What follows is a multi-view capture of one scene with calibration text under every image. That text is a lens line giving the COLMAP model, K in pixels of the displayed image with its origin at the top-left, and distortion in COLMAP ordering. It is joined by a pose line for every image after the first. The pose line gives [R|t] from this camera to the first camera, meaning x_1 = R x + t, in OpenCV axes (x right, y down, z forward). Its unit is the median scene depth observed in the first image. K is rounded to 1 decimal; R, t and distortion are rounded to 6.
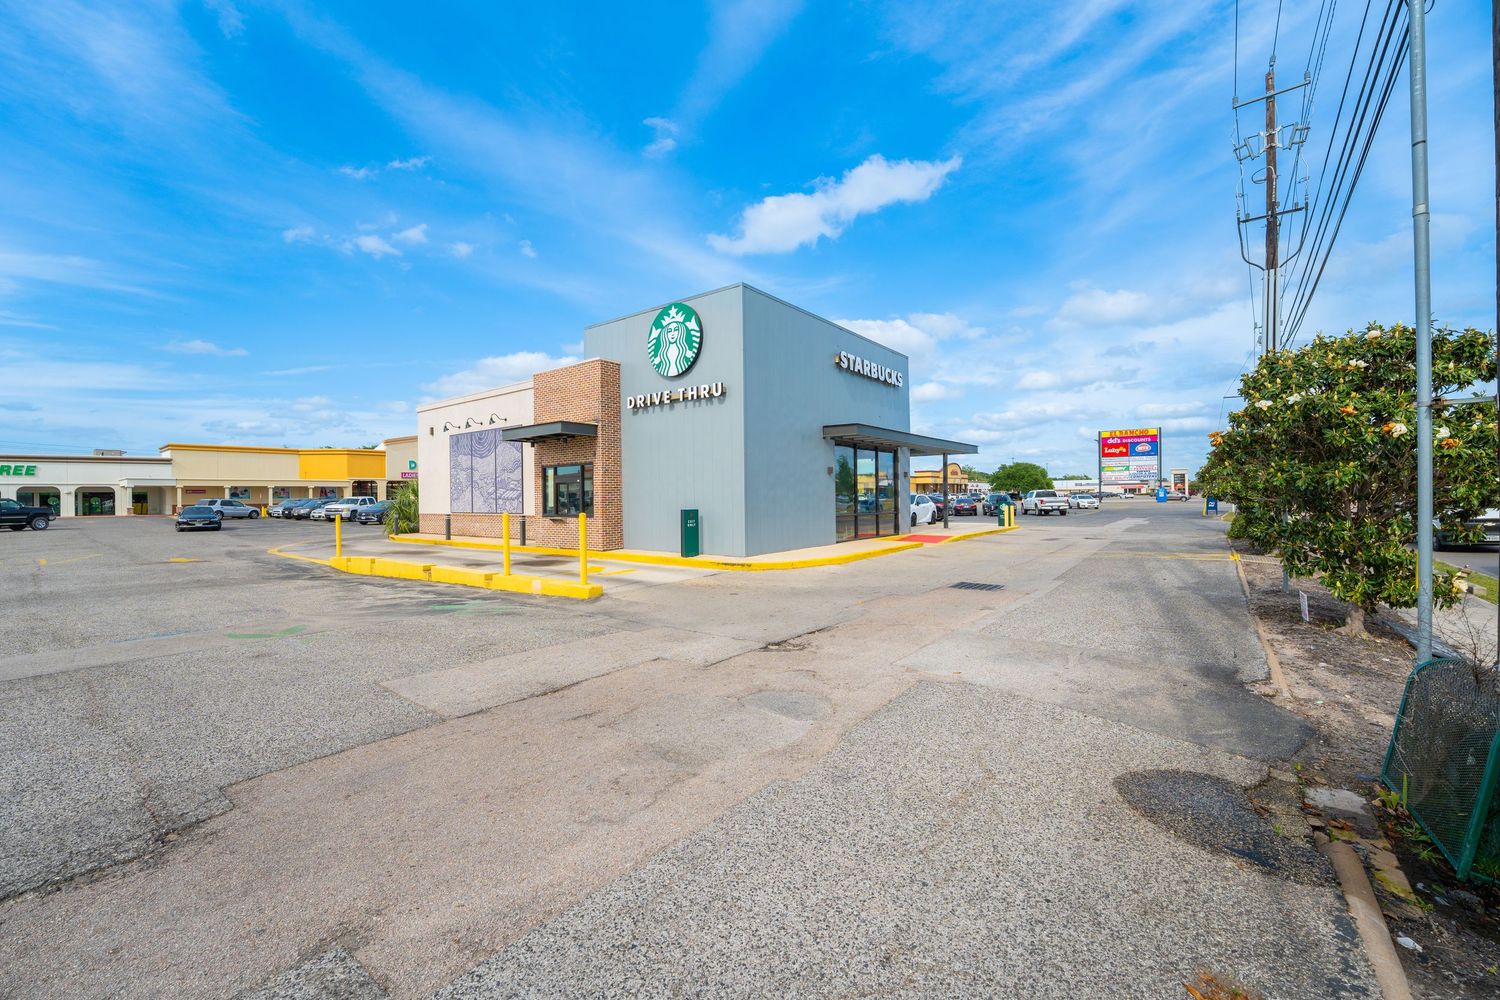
lens RADIAL K [[624.5, 0, 756.0], [0, 624.5, 502.4], [0, 0, 1]] dist [-0.022387, -0.000208]
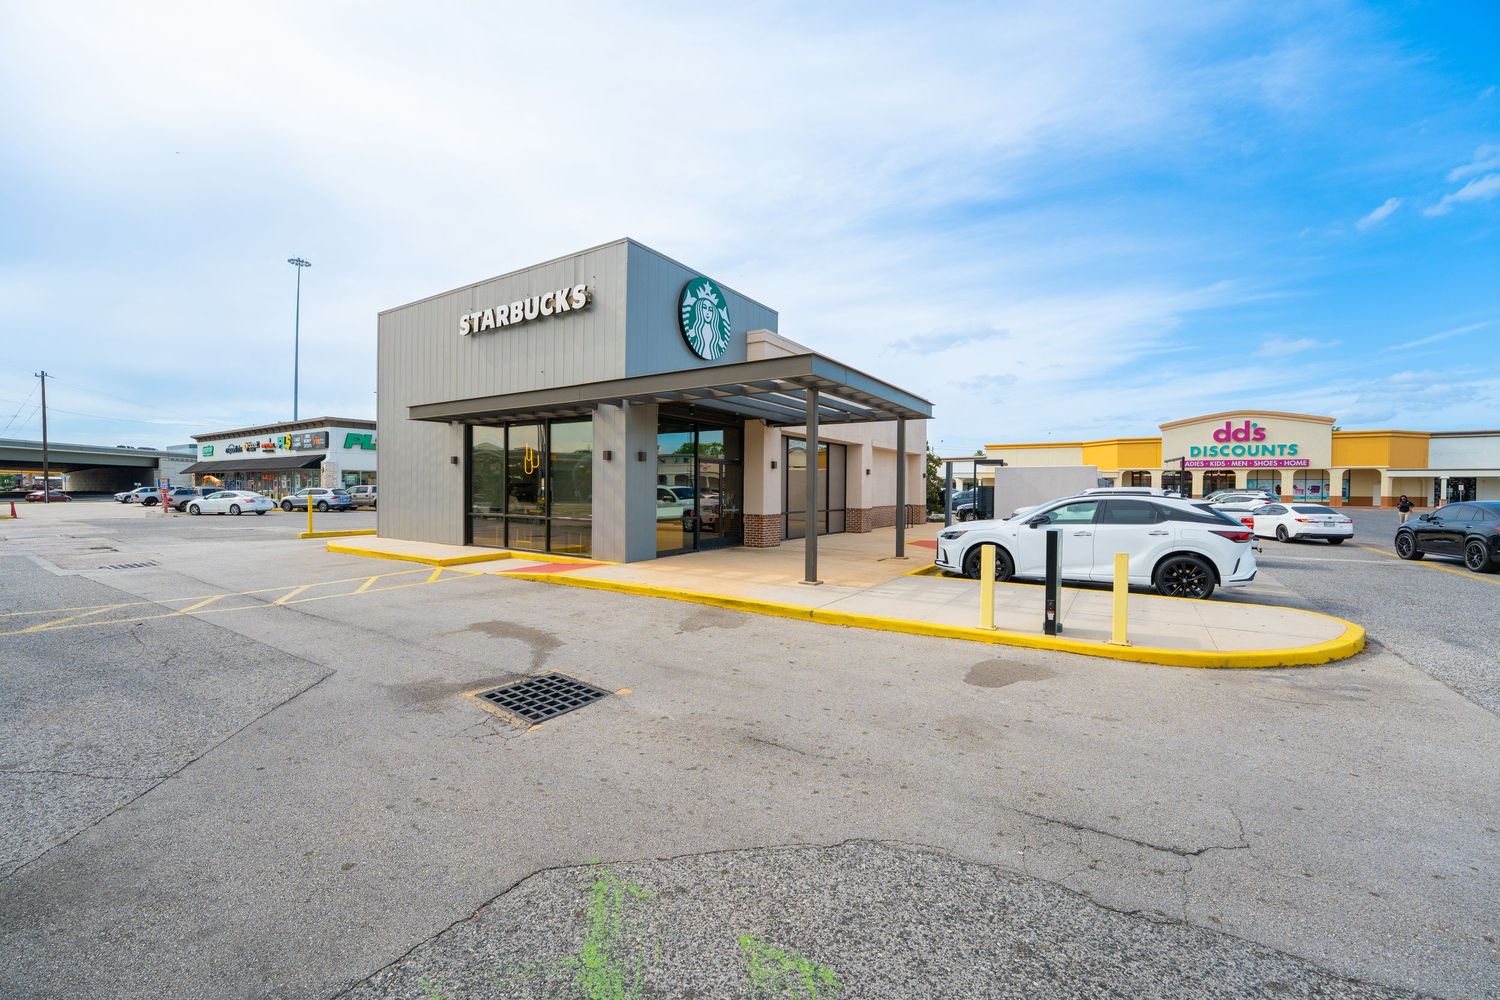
lens RADIAL K [[624.5, 0, 747.7], [0, 624.5, 497.7], [0, 0, 1]] dist [-0.022387, -0.000208]
pose [[0.056955, 0.023789, -0.998093, 0.900928], [-0.017921, 0.999579, 0.022802, -0.018538], [0.998216, 0.016588, 0.057358, 1.197452]]
